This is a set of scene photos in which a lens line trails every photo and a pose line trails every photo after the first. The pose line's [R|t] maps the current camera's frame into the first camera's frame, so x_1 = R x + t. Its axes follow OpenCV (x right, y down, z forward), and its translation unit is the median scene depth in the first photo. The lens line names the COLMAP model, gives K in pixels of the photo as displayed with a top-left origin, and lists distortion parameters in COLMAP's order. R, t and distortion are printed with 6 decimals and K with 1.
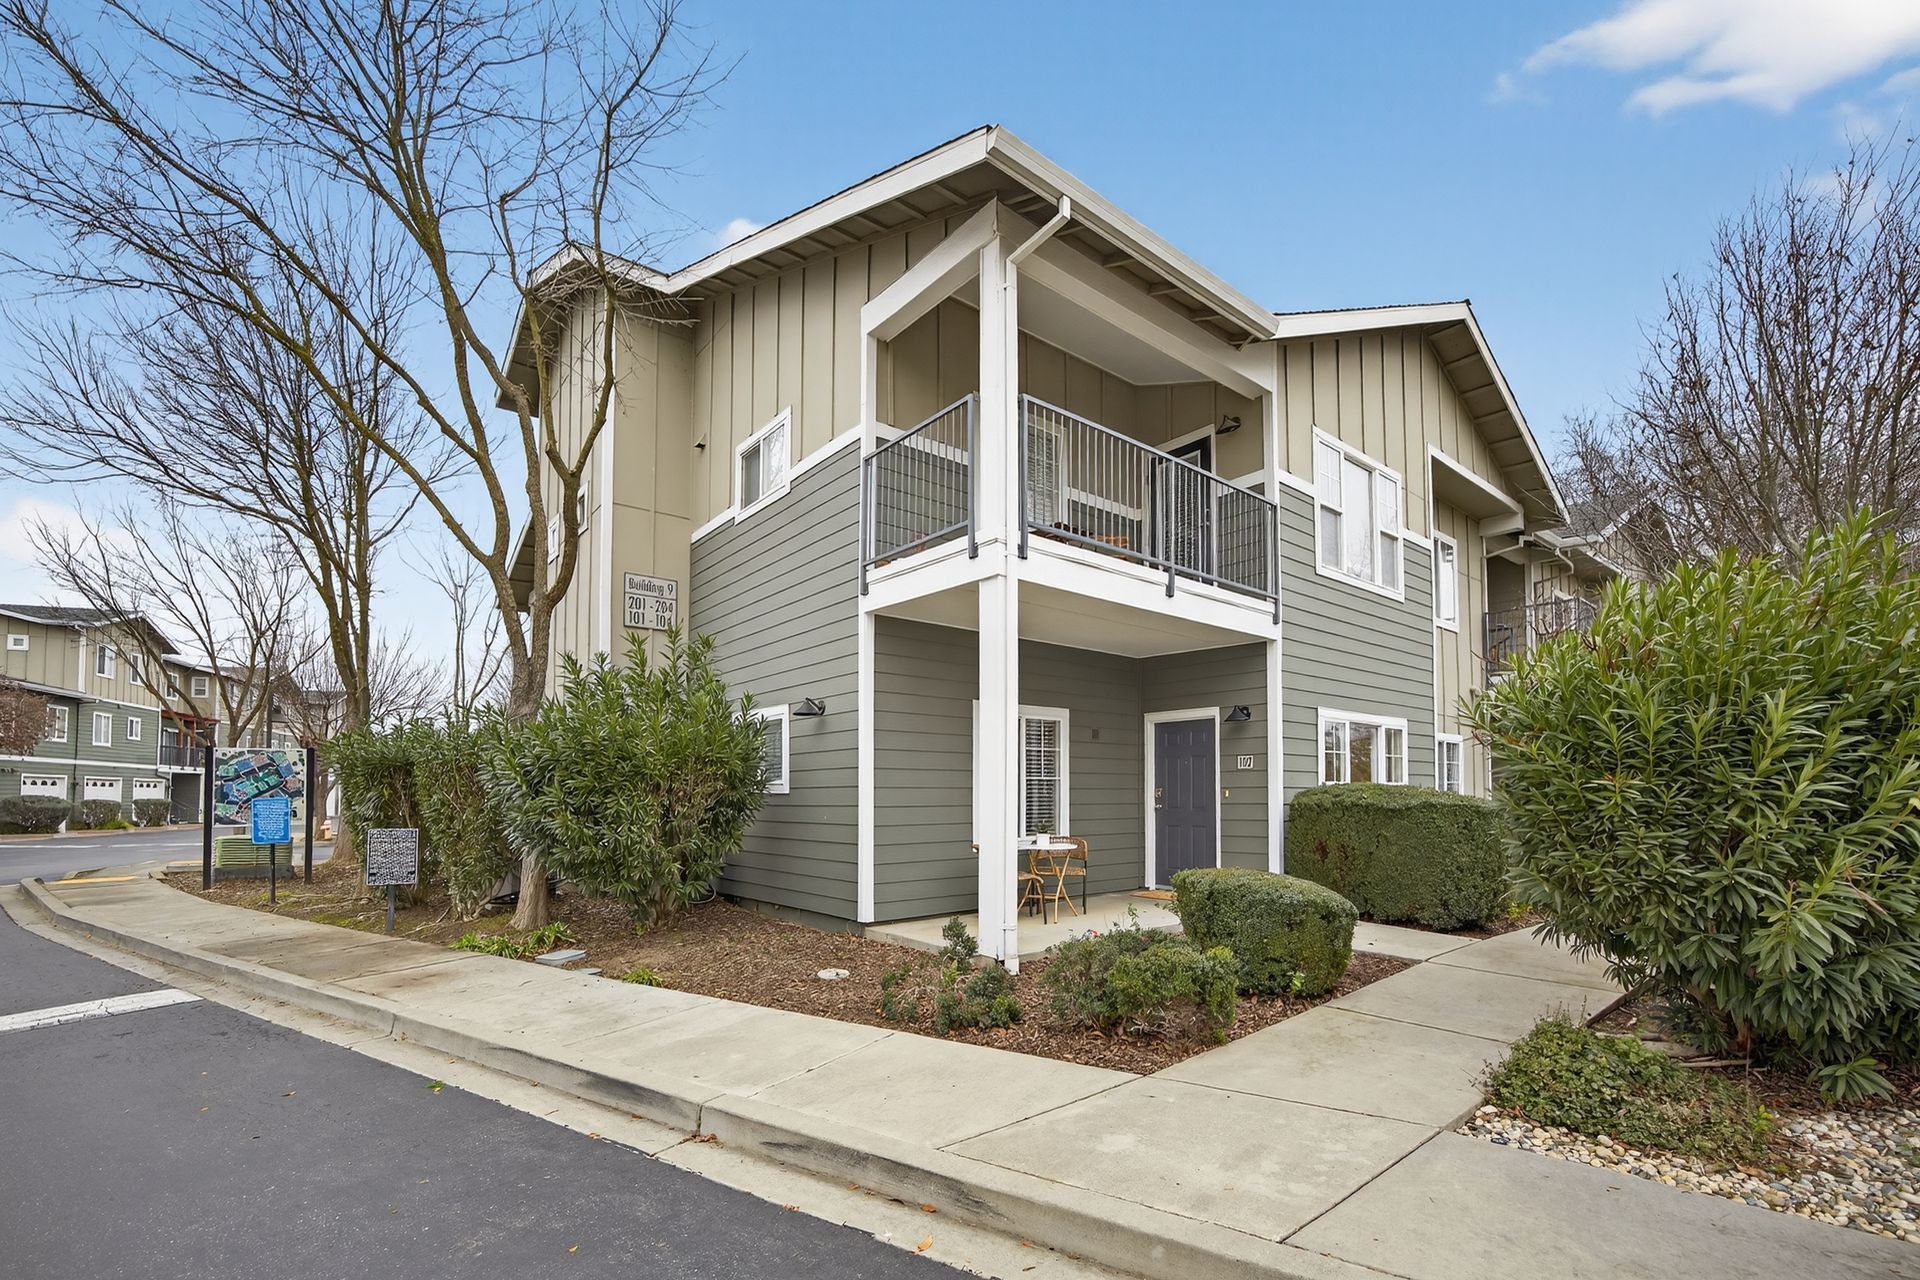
lens RADIAL K [[1472.3, 0, 959.2], [0, 1472.3, 668.6], [0, 0, 1]] dist [-0.064716, 0.088019]
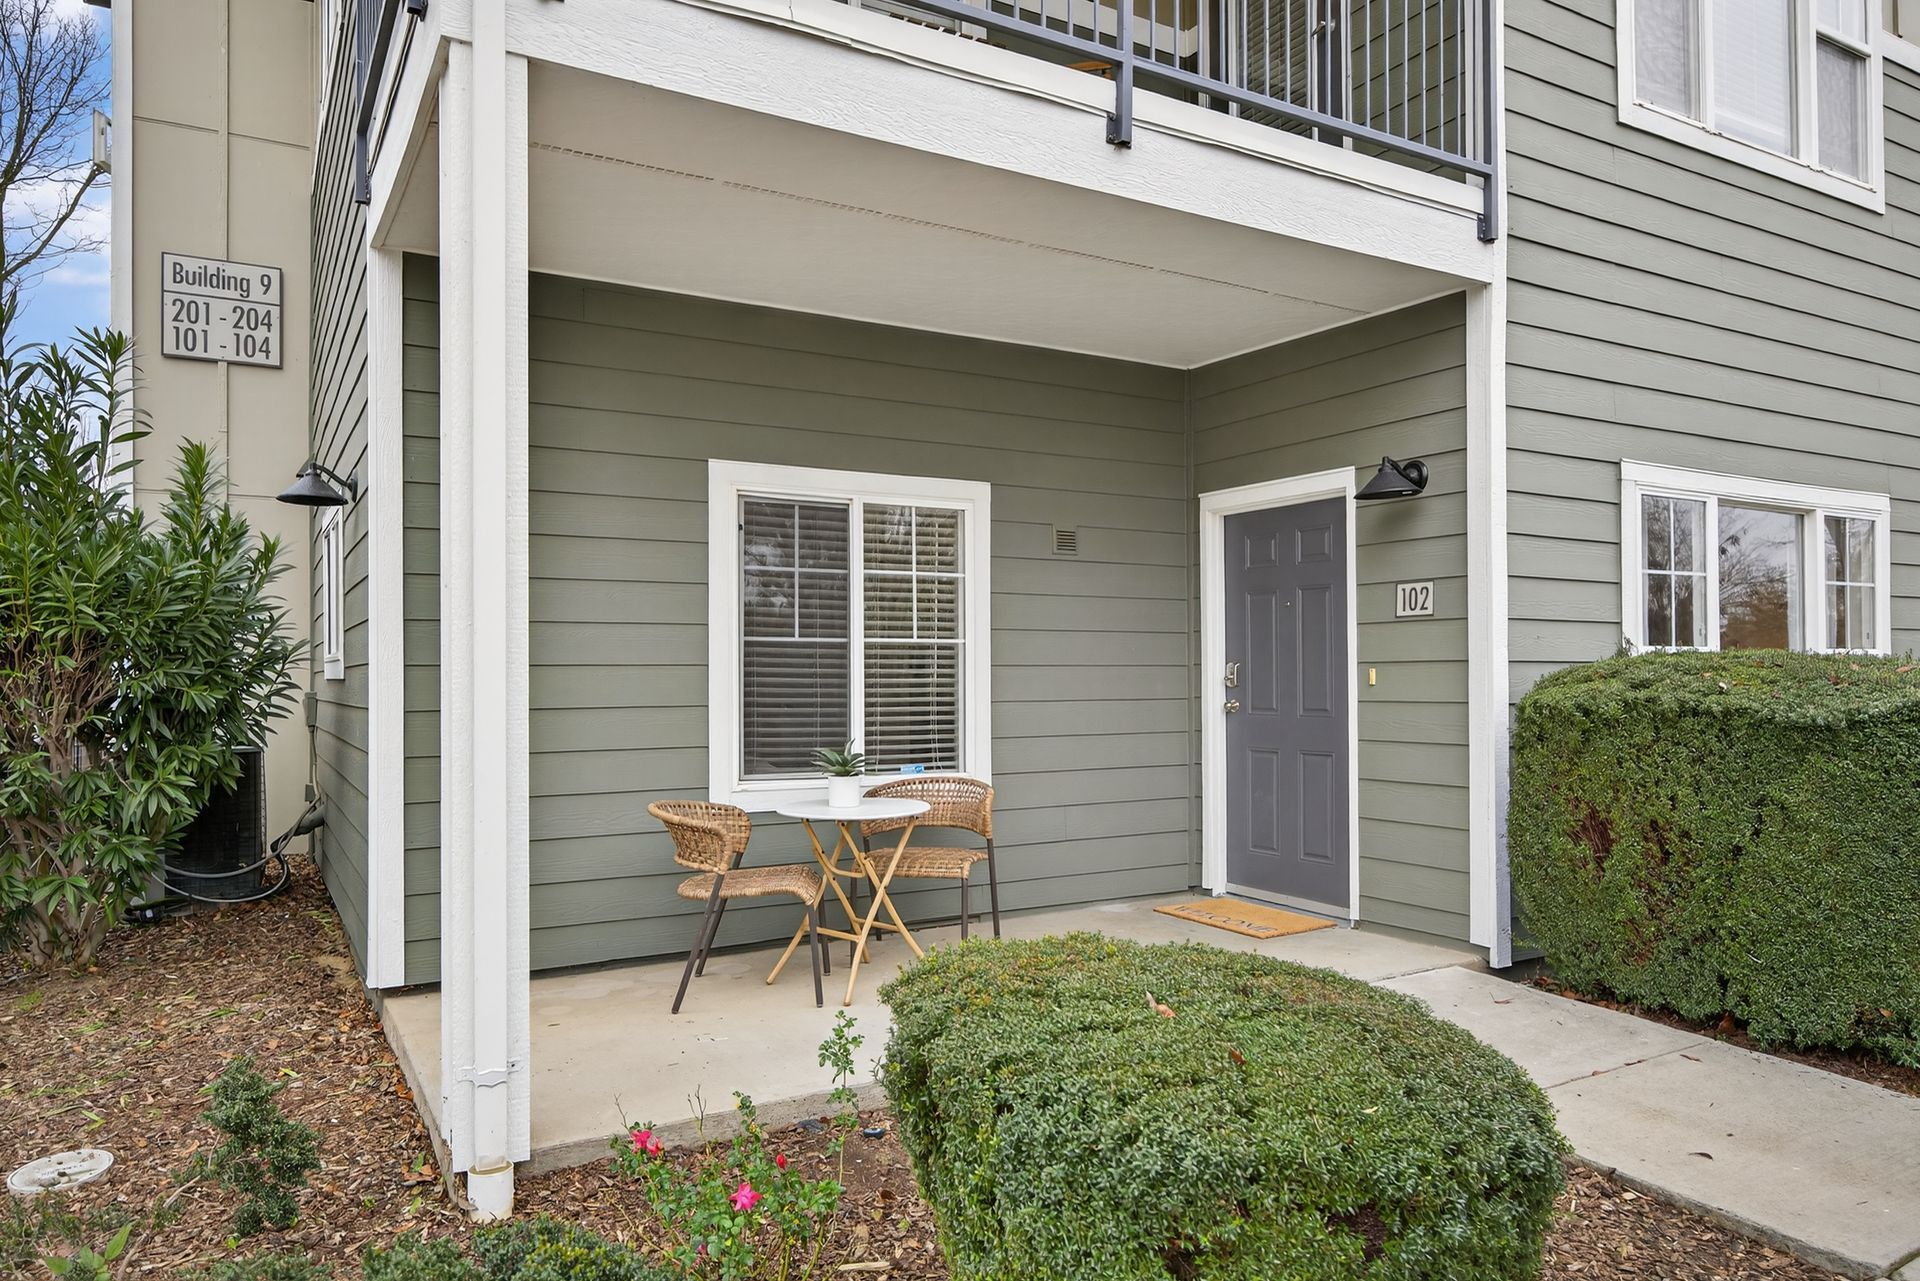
lens RADIAL K [[1508.8, 0, 962.5], [0, 1508.8, 624.5], [0, 0, 1]] dist [0.002951, -0.005511]
pose [[0.957228, -0.011078, -0.289123, 0.195659], [0.027175, 0.998292, 0.051718, 0.045735], [0.288056, -0.057363, 0.955894, 0.567365]]
